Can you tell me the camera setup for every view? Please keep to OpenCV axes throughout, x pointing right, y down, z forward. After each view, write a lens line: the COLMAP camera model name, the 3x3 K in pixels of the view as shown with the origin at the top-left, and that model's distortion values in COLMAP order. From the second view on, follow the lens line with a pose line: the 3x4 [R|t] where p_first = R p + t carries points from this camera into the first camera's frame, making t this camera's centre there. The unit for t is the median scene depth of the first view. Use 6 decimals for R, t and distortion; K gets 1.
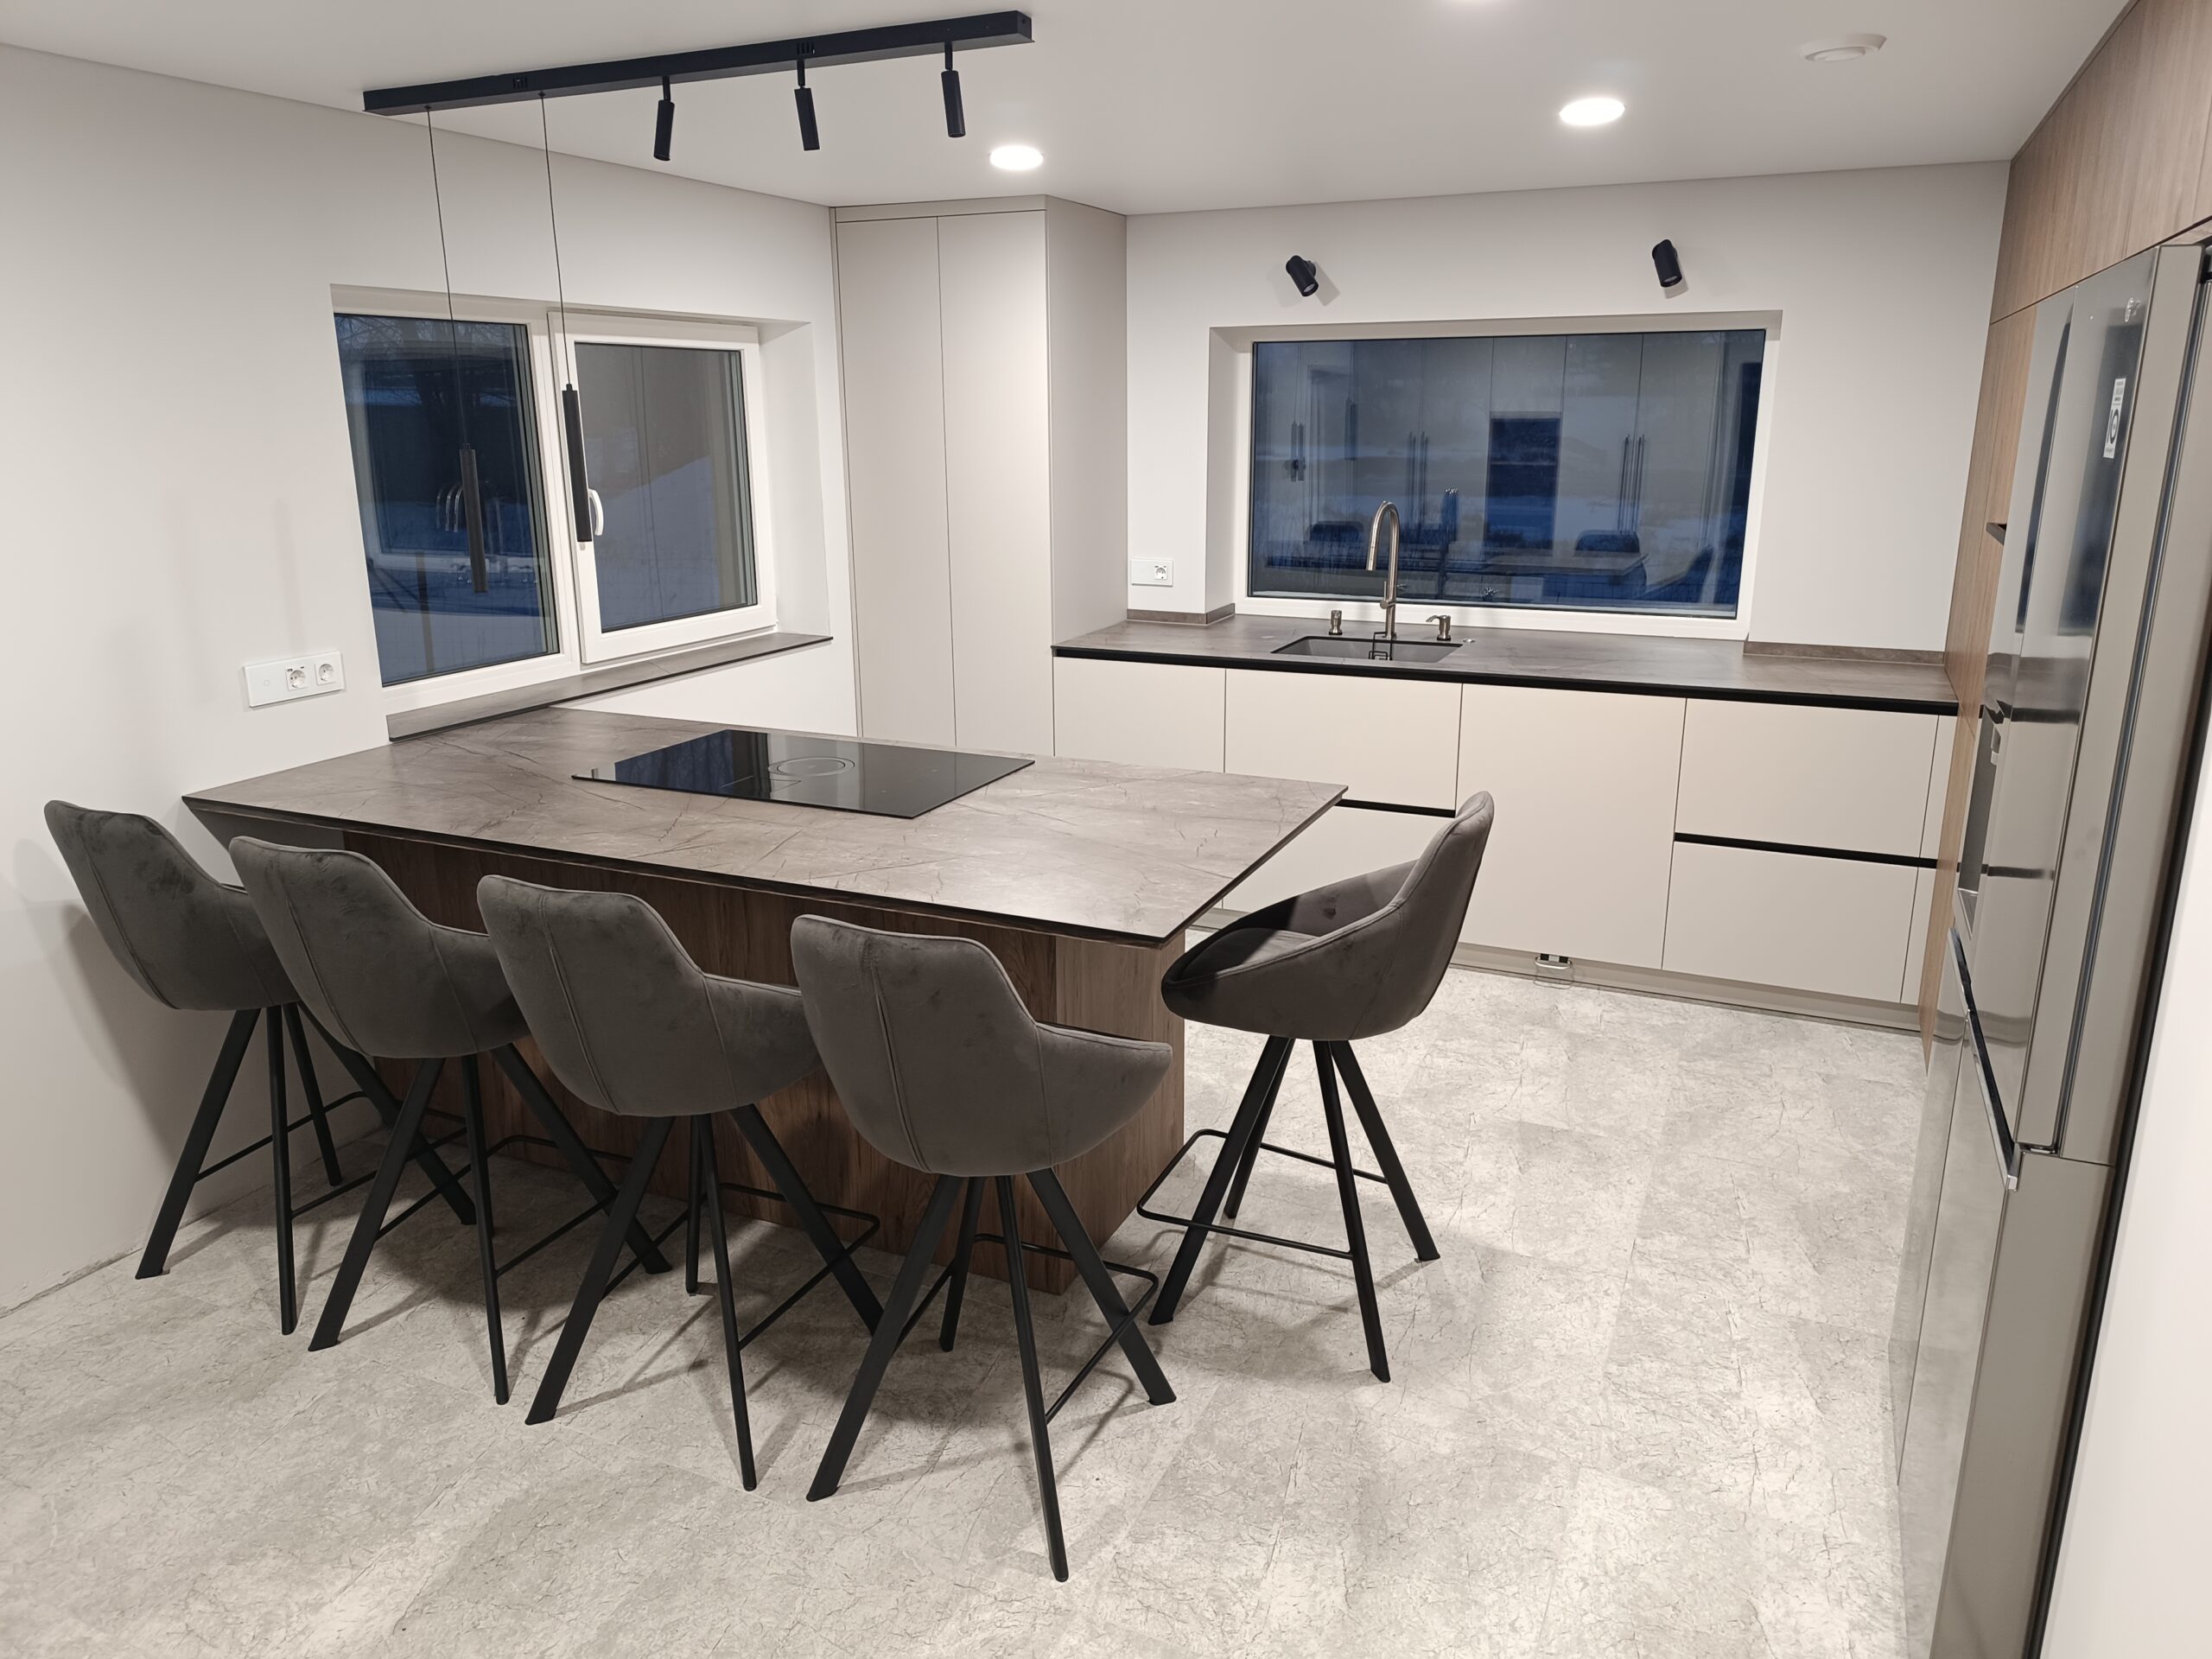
lens RADIAL K [[1499.3, 0, 1111.2], [0, 1499.3, 812.6], [0, 0, 1]] dist [0.078469, -0.105728]
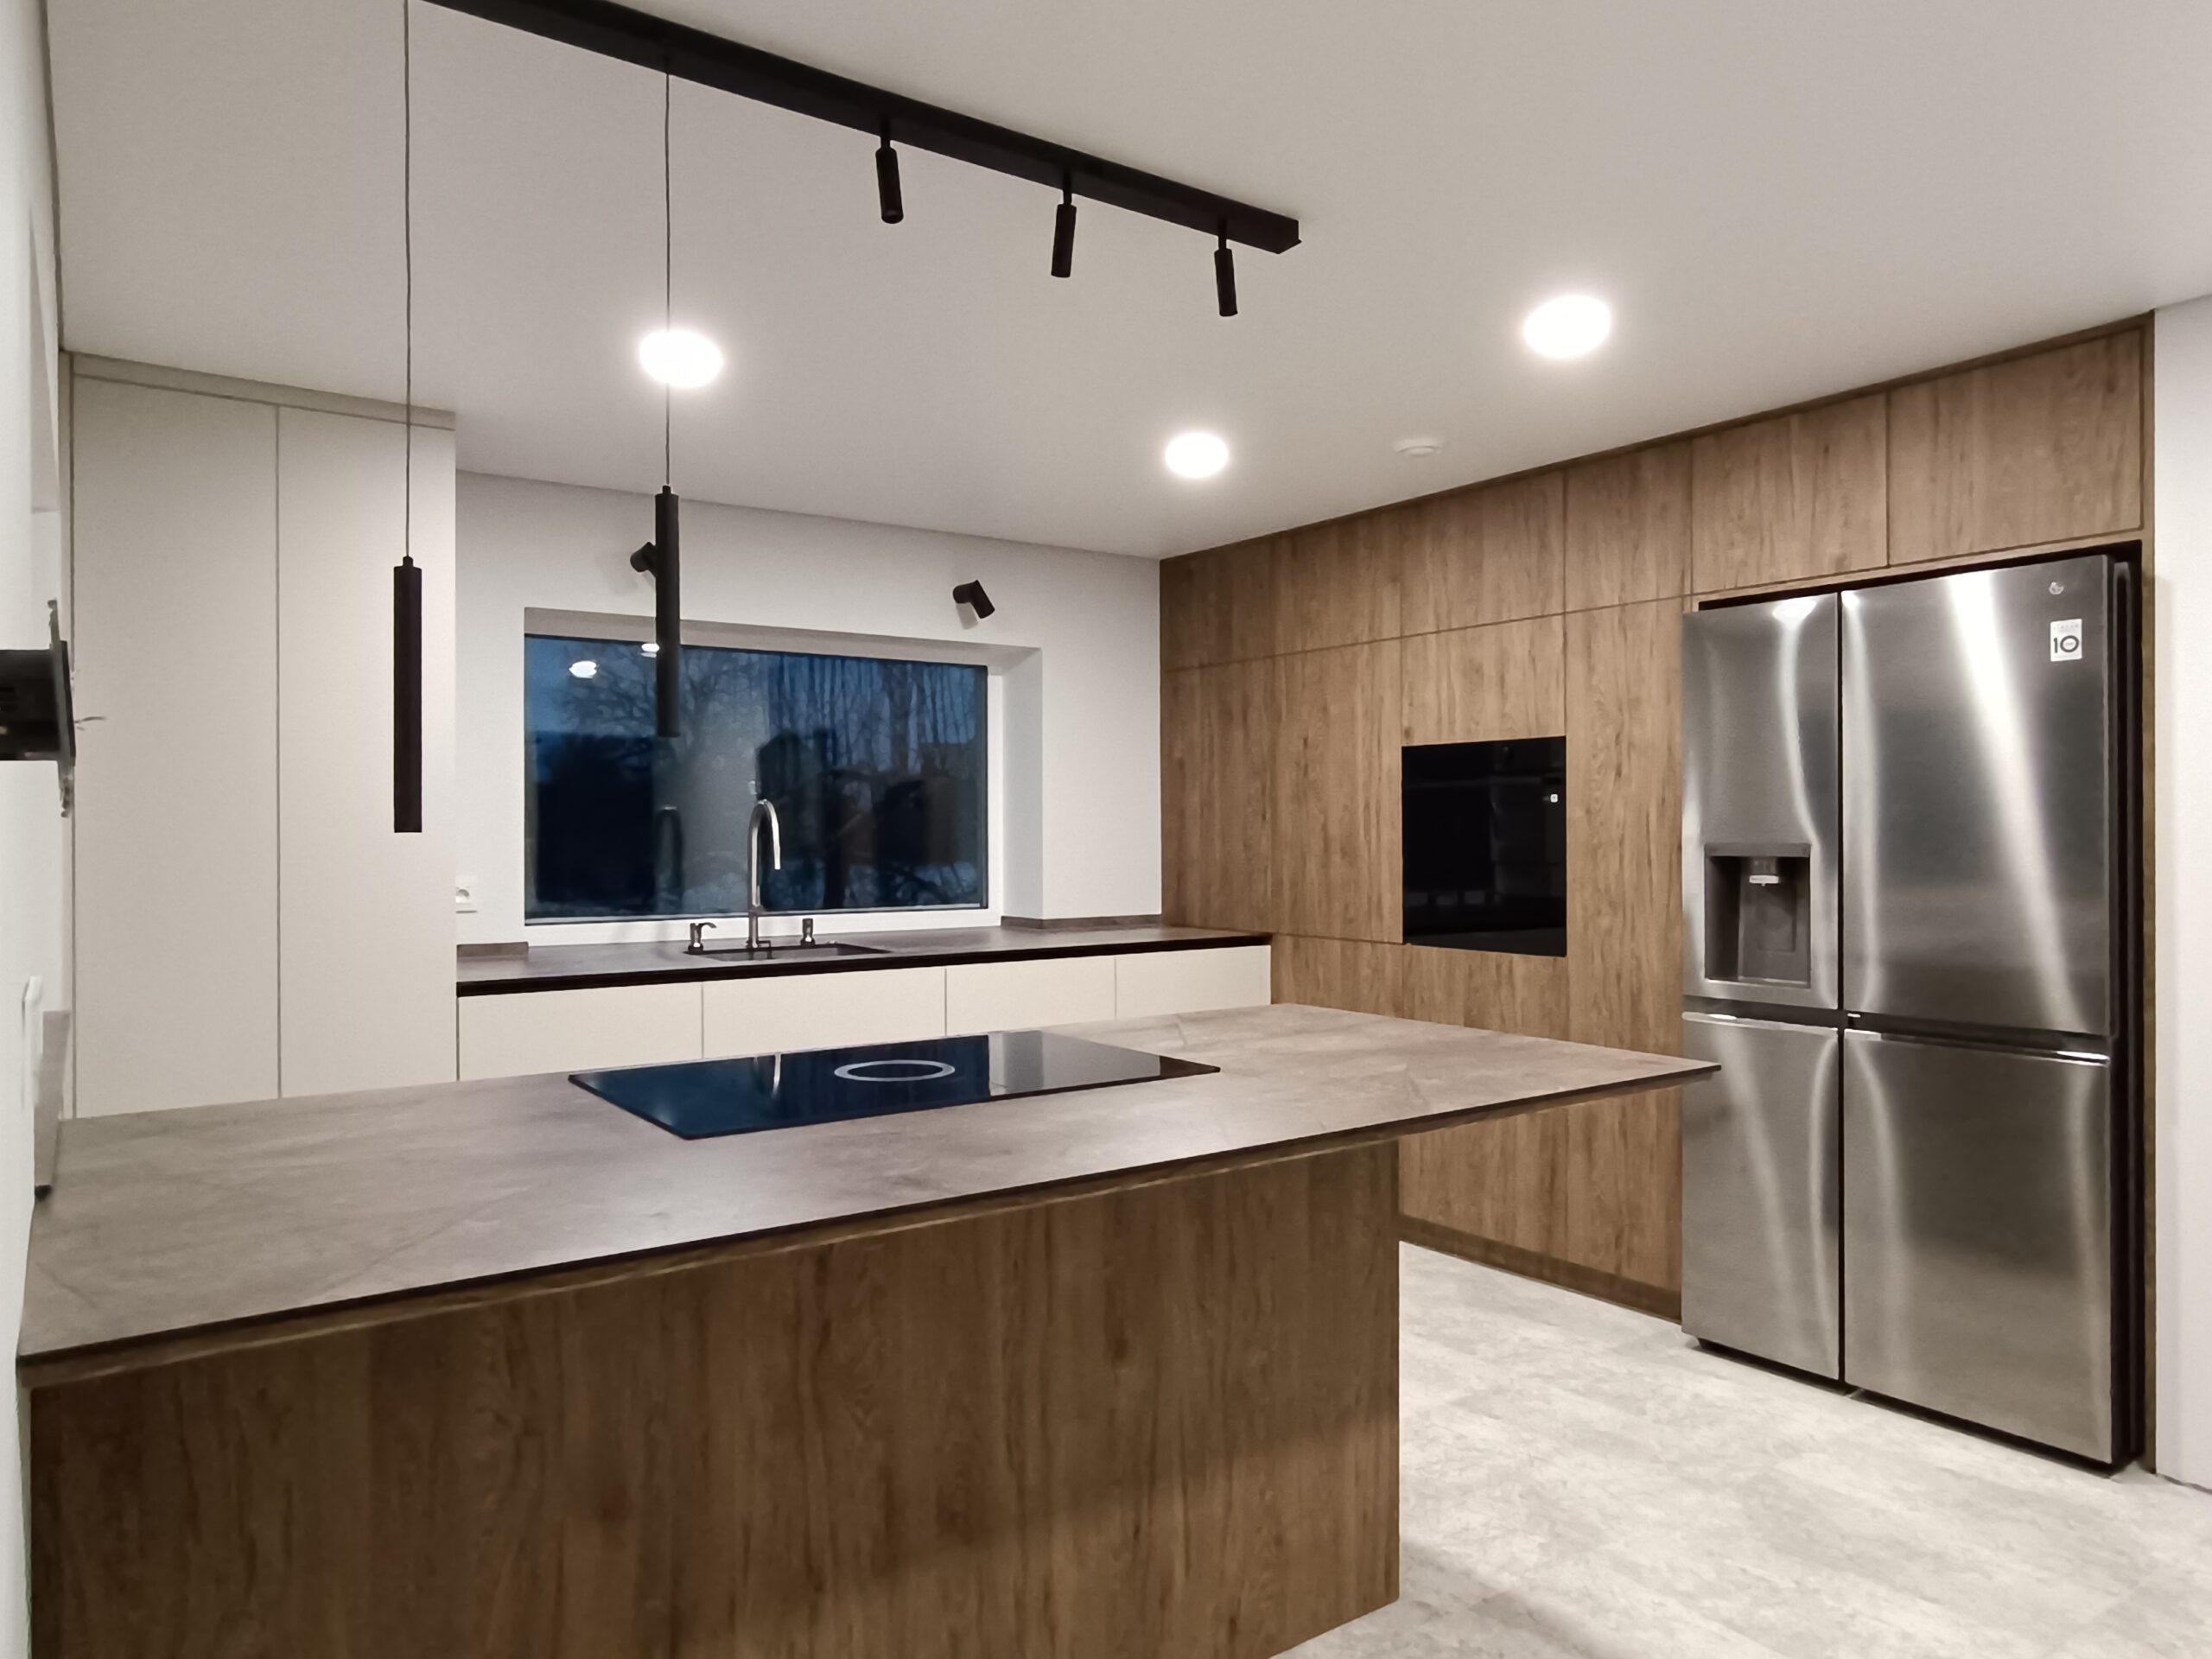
lens RADIAL K [[1495.8, 0, 1061.8], [0, 1495.8, 826.8], [0, 0, 1]] dist [-0.003887, 0.001632]
pose [[0.523163, 0.004015, 0.852223, -0.525441], [0.218833, 0.965827, -0.138888, -0.017246], [-0.823658, 0.259156, 0.504406, 0.363453]]
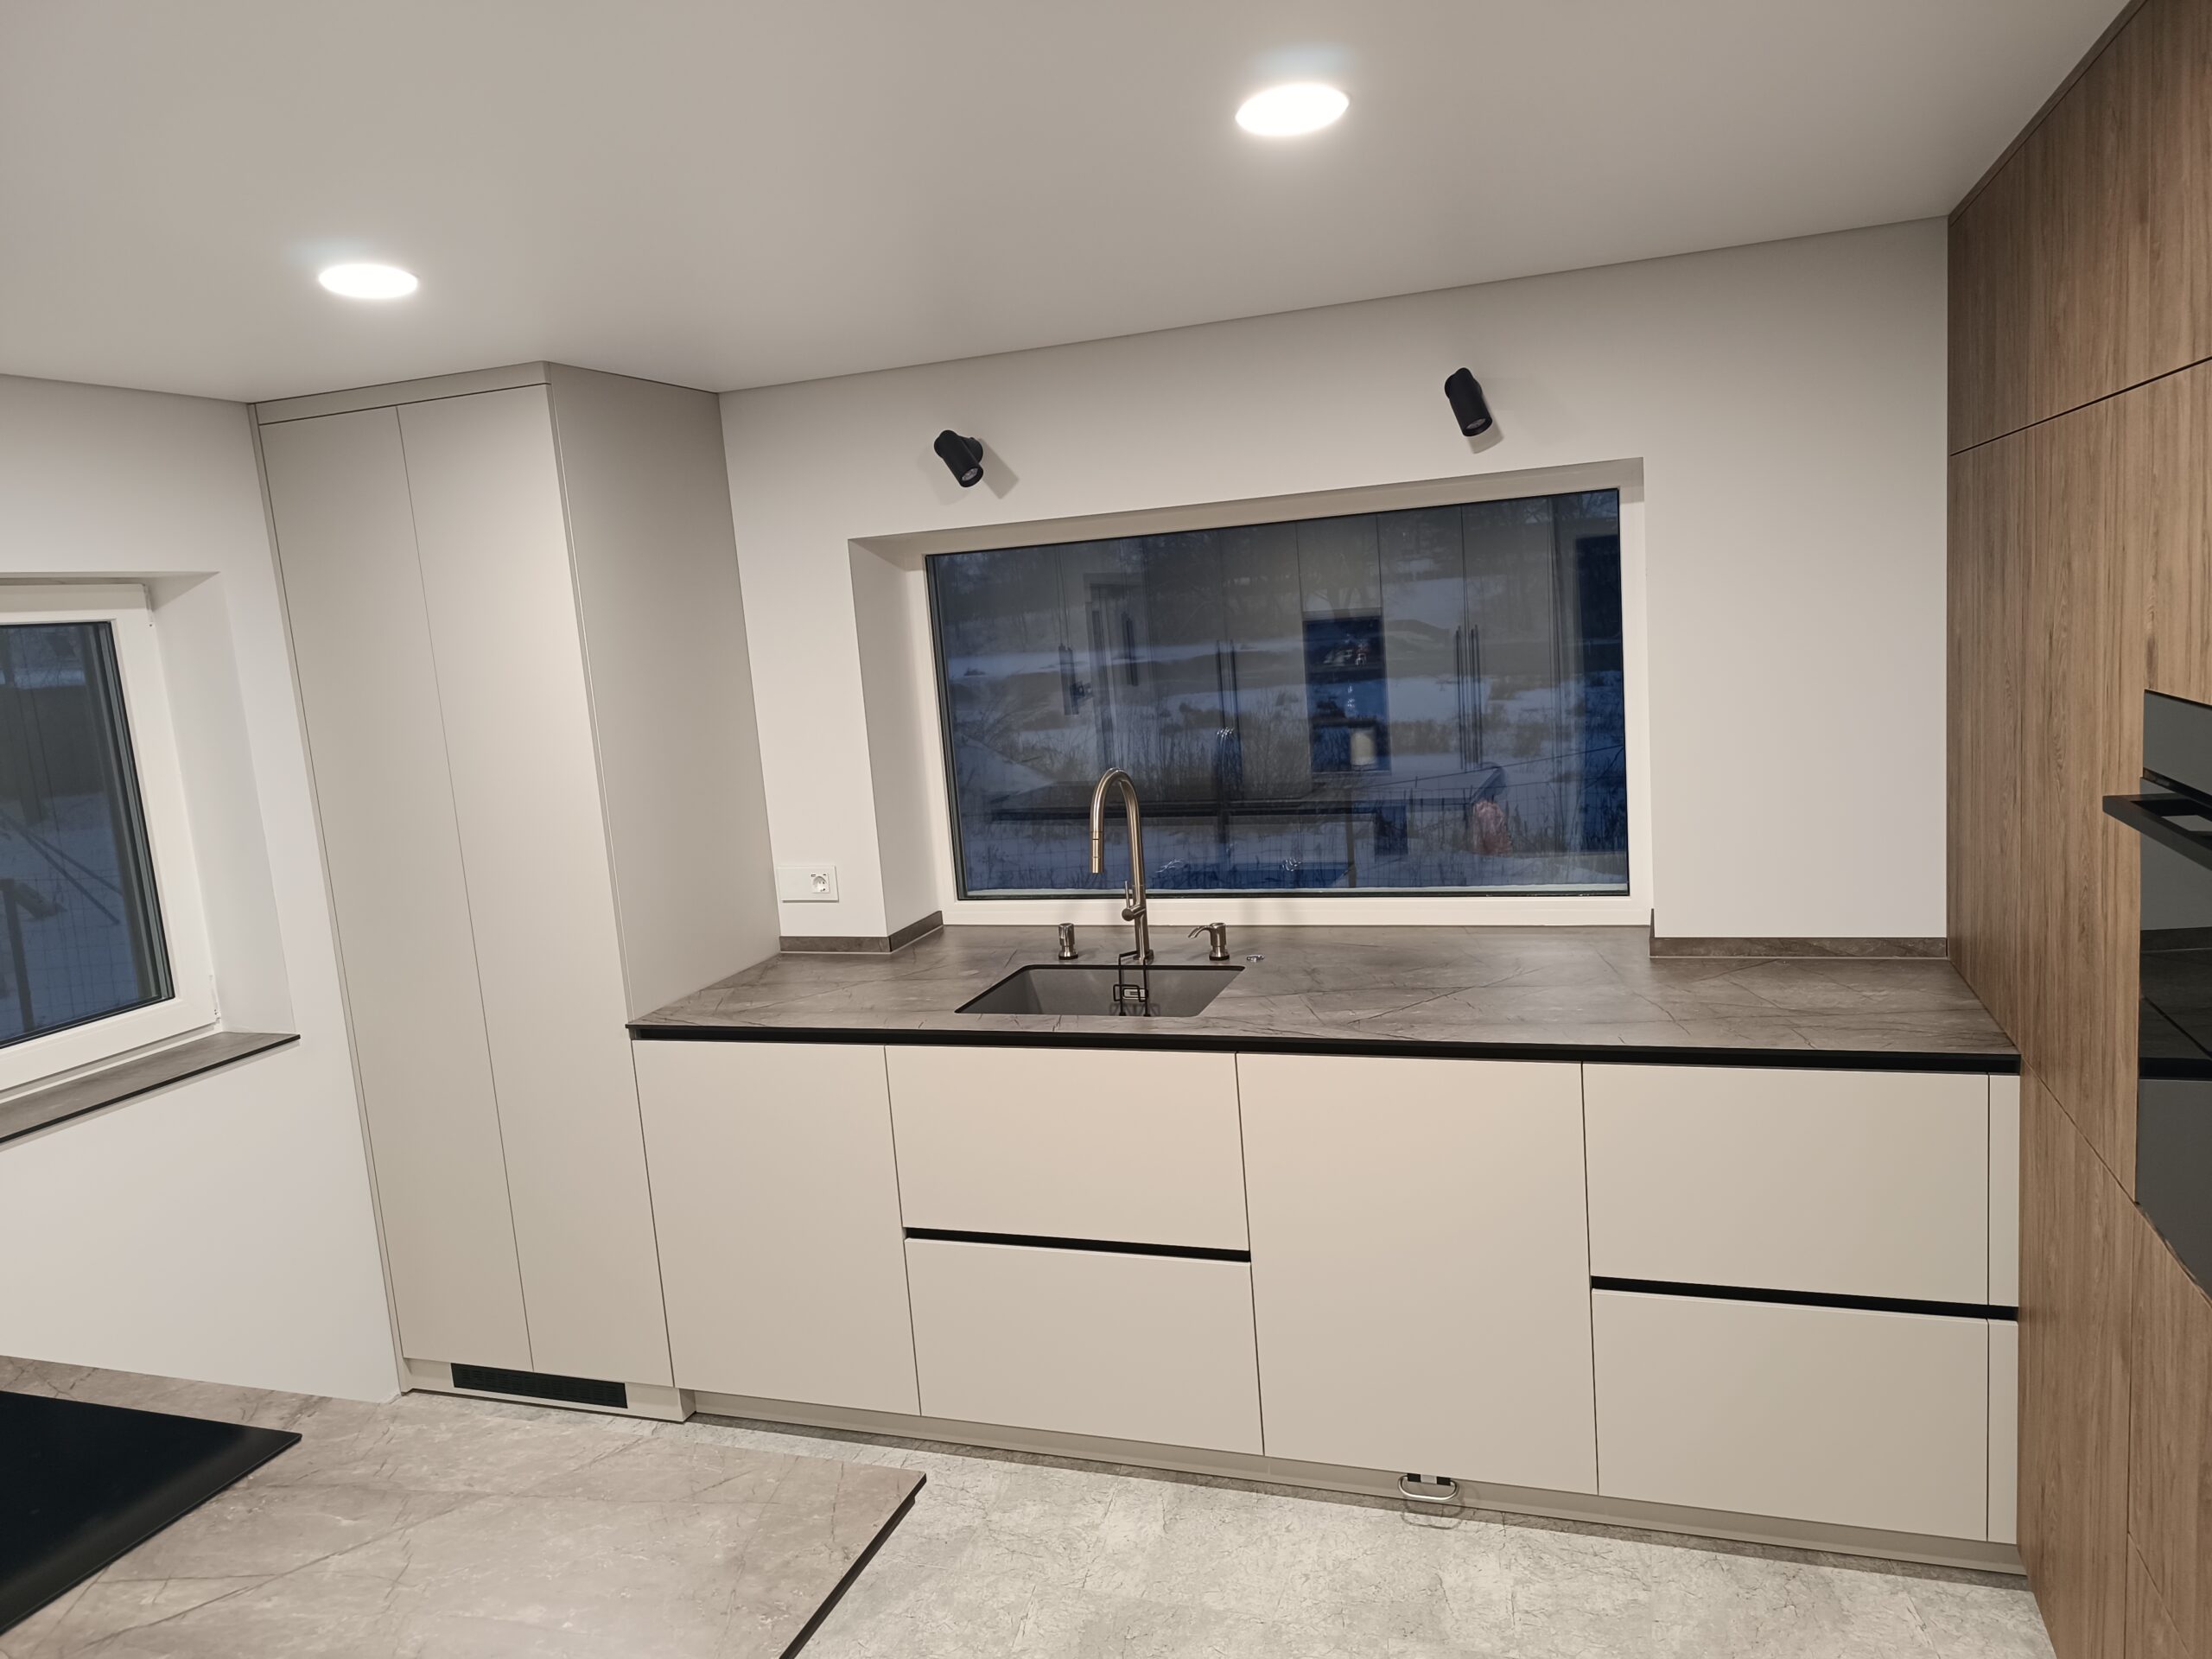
lens RADIAL K [[1507.9, 0, 1108.5], [0, 1507.9, 863.0], [0, 0, 1]] dist [0.069834, -0.079517]
pose [[0.993222, -0.086644, 0.077473, 0.123700], [0.094157, 0.990599, -0.099242, -0.096127], [-0.068146, 0.105864, 0.992043, 0.326800]]
